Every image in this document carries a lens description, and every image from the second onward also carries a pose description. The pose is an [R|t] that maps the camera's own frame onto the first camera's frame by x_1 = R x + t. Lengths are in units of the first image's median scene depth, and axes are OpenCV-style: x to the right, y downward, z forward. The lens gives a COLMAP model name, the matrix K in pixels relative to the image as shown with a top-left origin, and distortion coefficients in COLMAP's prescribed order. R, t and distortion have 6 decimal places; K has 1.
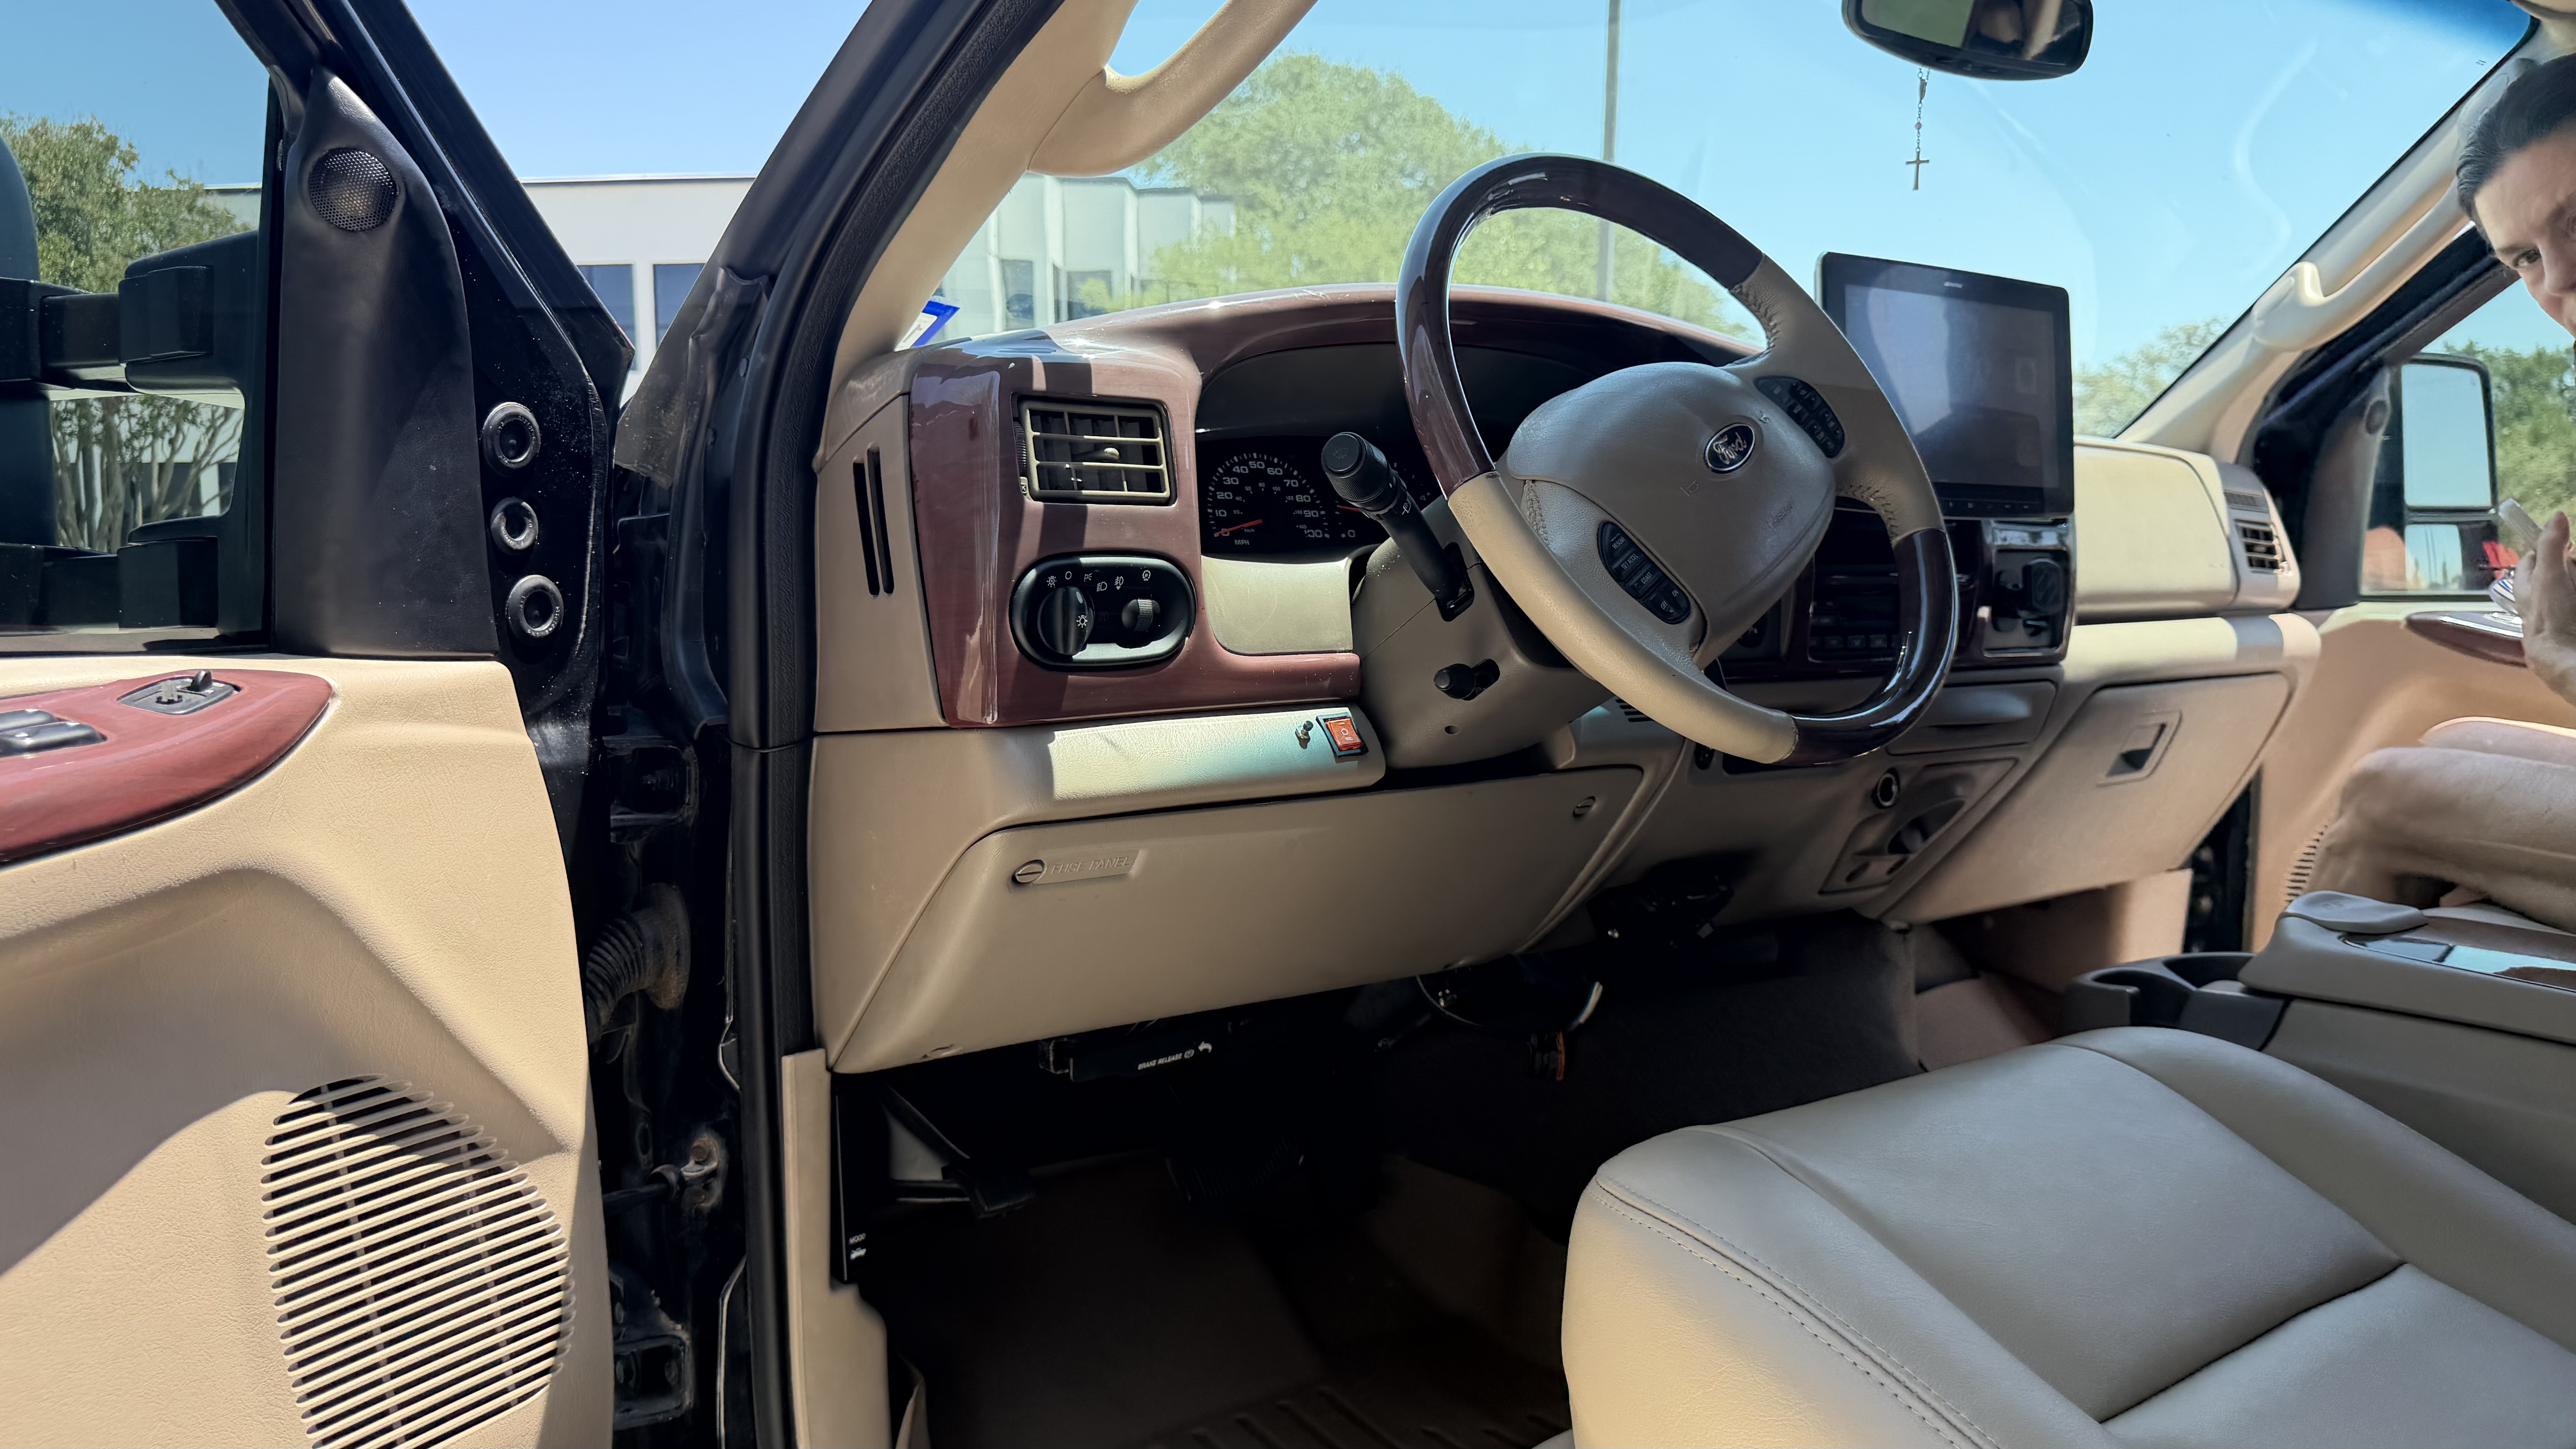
lens RADIAL K [[1804.5, 0, 1270.7], [0, 1804.5, 721.4], [0, 0, 1]] dist [0.072365, -0.095685]
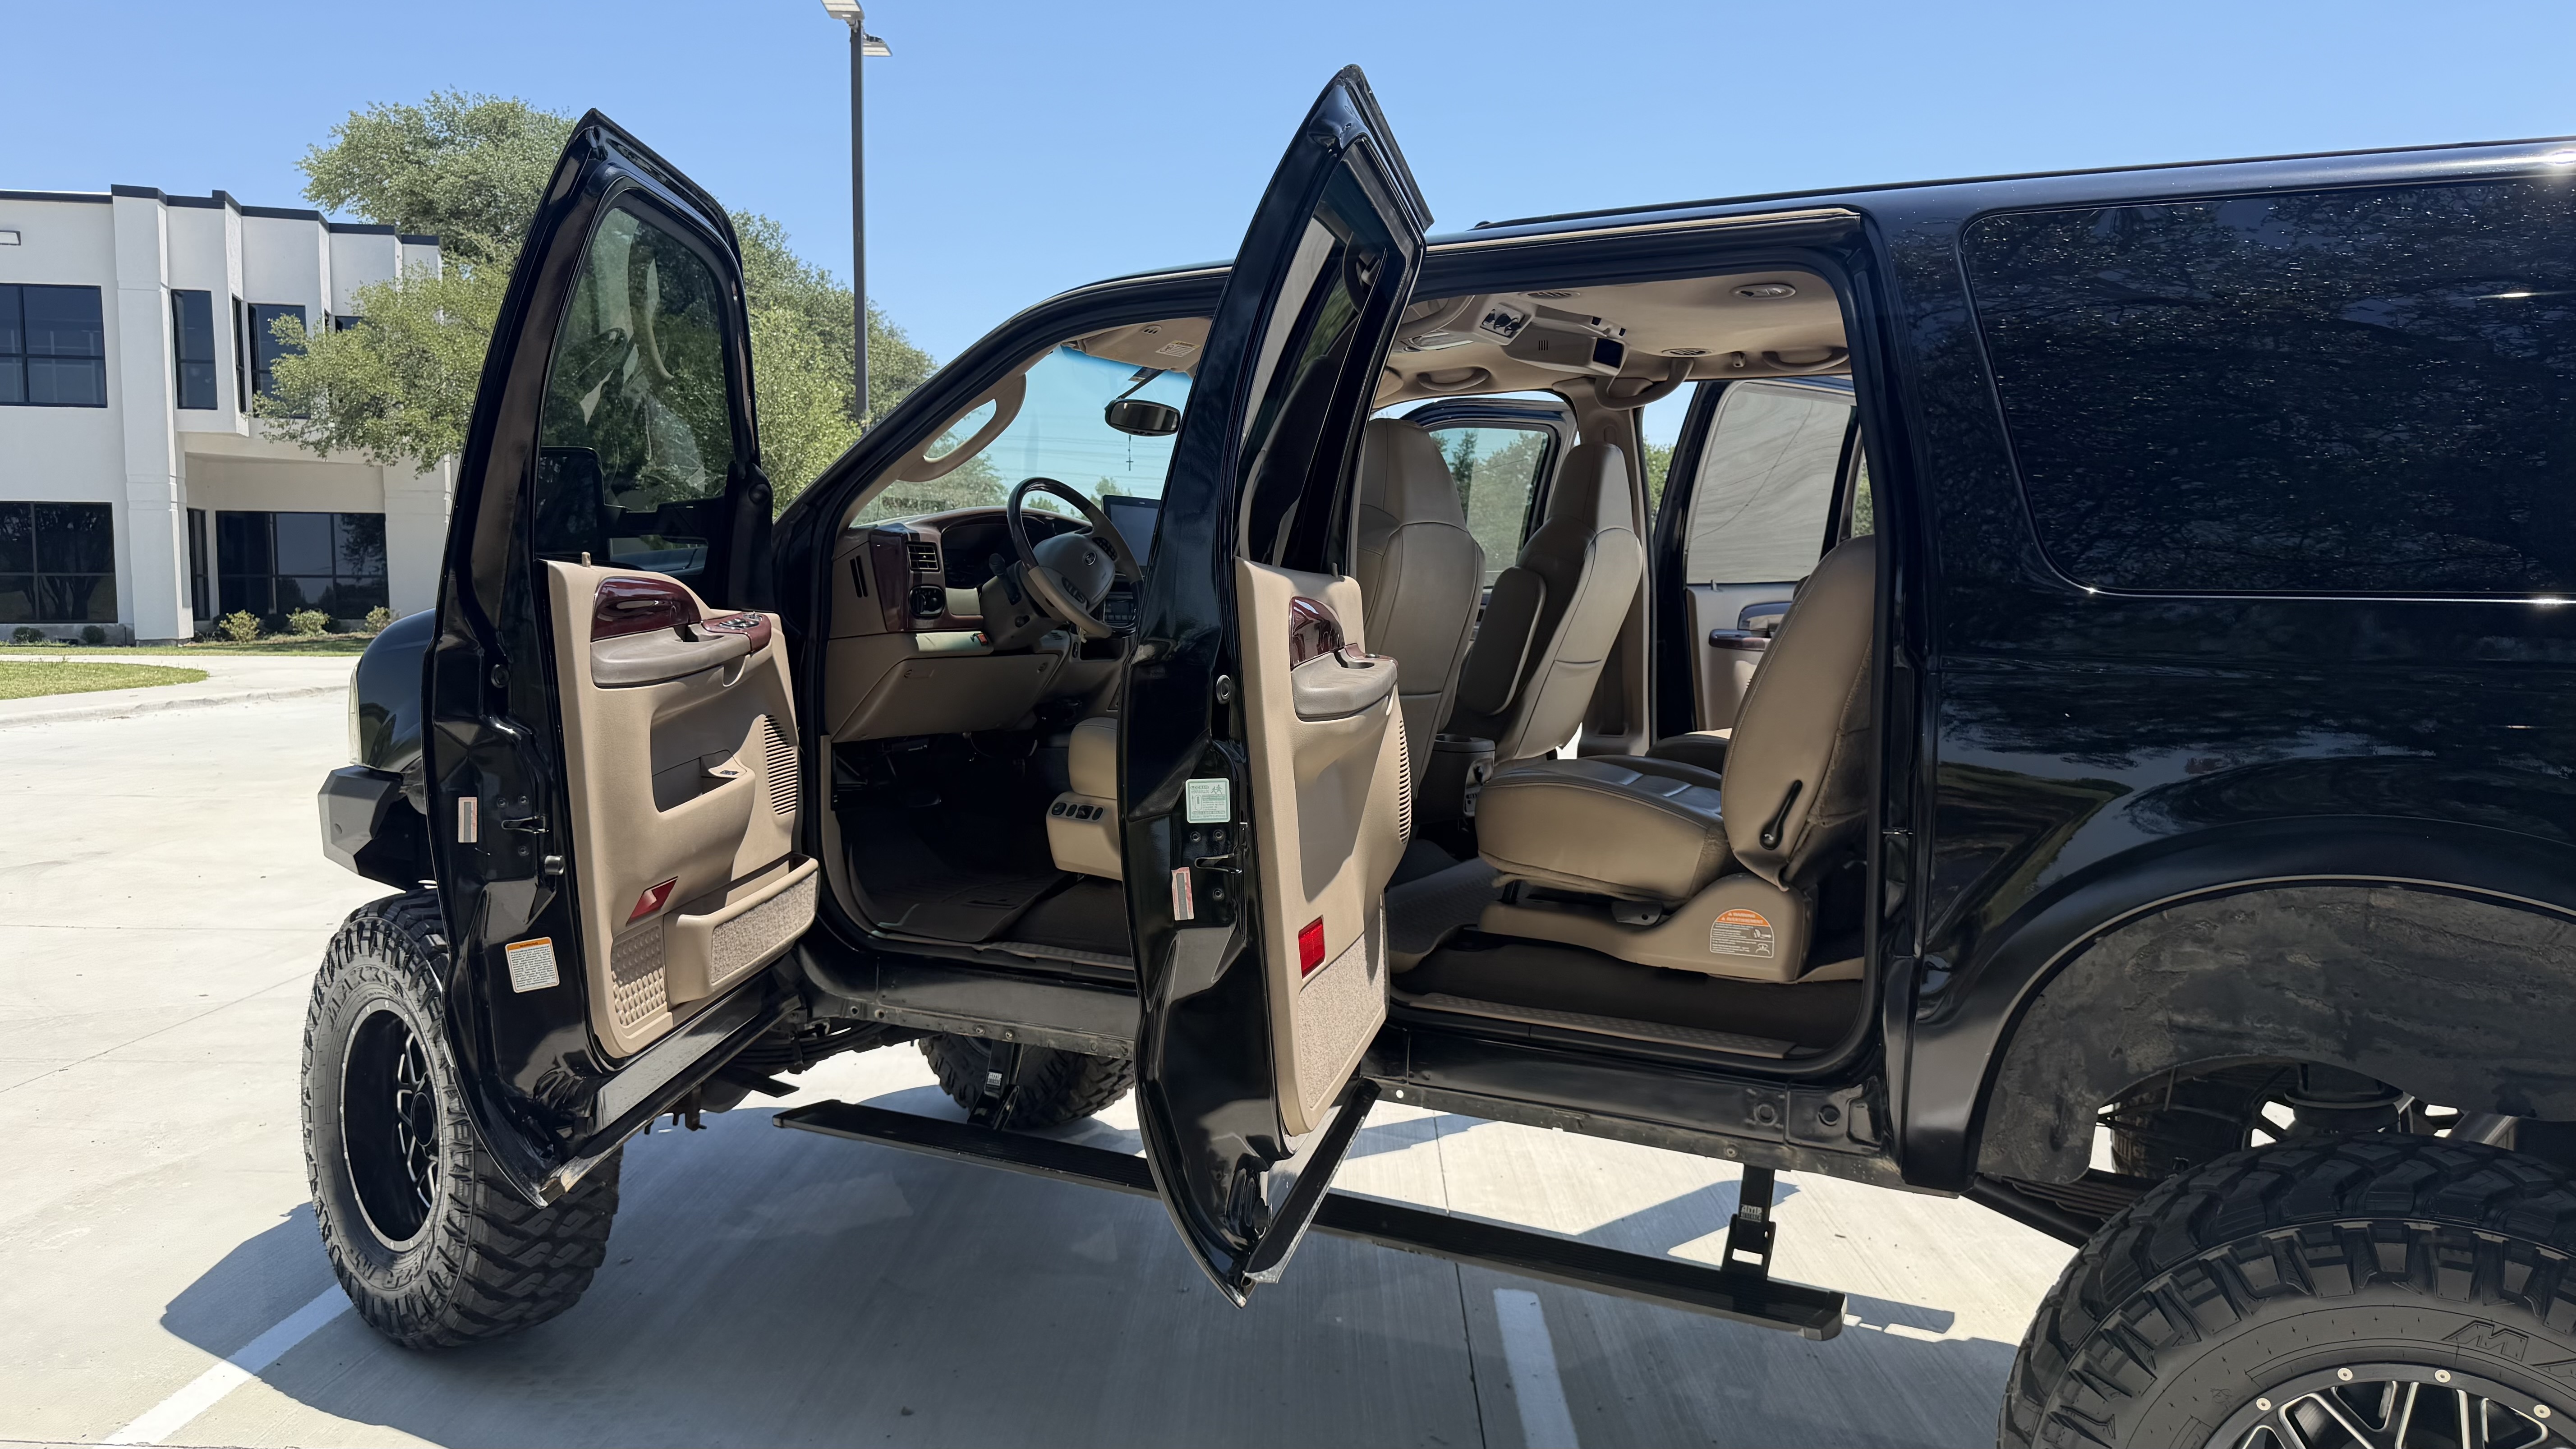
lens RADIAL K [[1804.5, 0, 1270.7], [0, 1804.5, 721.4], [0, 0, 1]] dist [0.072365, -0.095685]
pose [[0.909601, -0.030055, 0.414393, -0.901170], [0.041438, 0.998970, -0.018503, 0.255078], [-0.413410, 0.034002, 0.909910, -2.381541]]
